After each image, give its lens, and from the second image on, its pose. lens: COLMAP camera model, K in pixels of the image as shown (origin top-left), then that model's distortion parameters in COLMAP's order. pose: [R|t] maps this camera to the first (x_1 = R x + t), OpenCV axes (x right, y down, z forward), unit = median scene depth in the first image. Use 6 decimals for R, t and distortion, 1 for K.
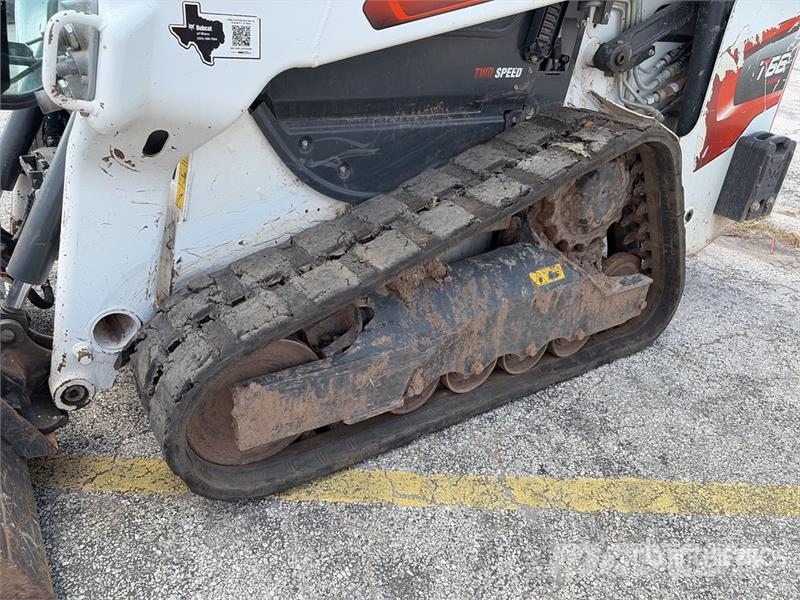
lens RADIAL K [[608.7, 0, 393.7], [0, 608.7, 292.3], [0, 0, 1]] dist [0.047047, -0.052193]
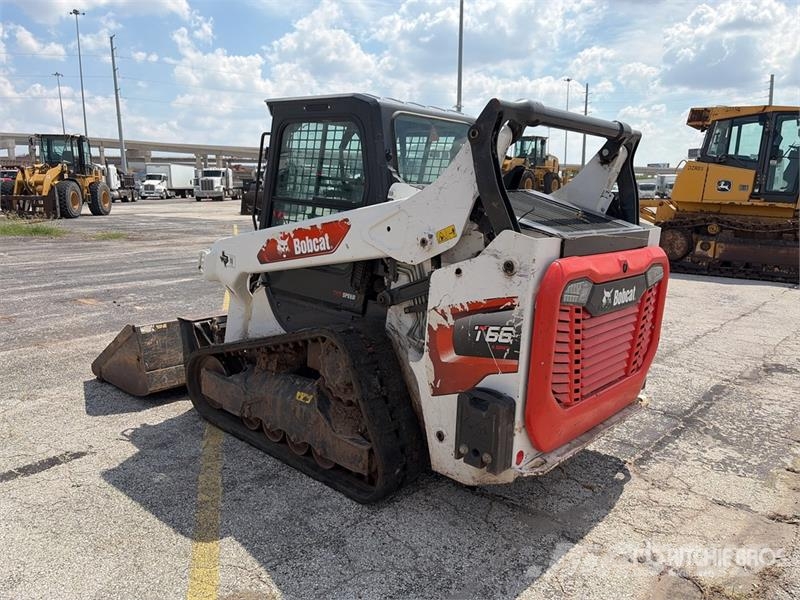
lens RADIAL K [[603.7, 0, 398.4], [0, 603.7, 296.1], [0, 0, 1]] dist [0.043625, -0.044256]
pose [[0.264779, 0.121796, -0.956586, 2.107686], [-0.467057, 0.884069, -0.016717, -0.414566], [0.843653, 0.451206, 0.290969, 0.603557]]
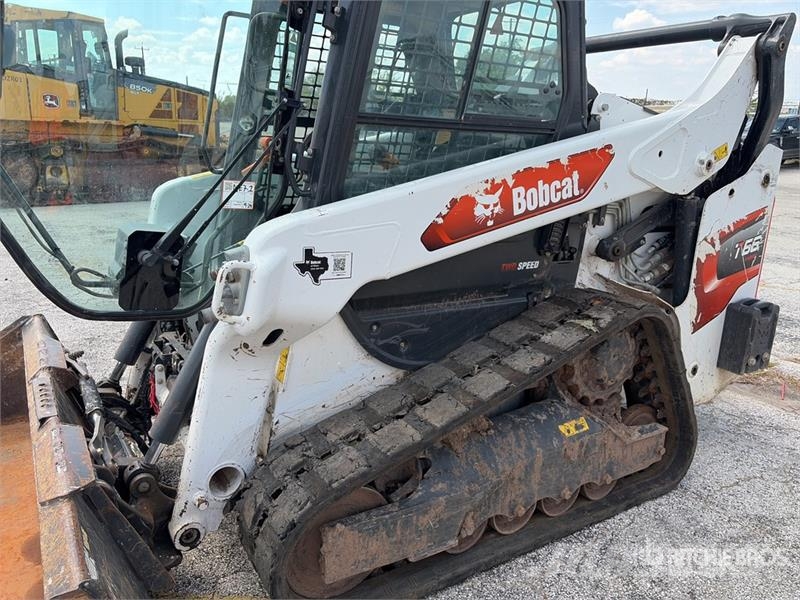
lens RADIAL K [[608.7, 0, 393.7], [0, 608.7, 292.3], [0, 0, 1]] dist [0.047047, -0.052193]
pose [[0.998752, -0.027729, -0.041530, -0.043260], [0.017502, 0.973284, -0.228937, -0.017691], [0.046769, 0.227924, 0.972555, -0.246593]]
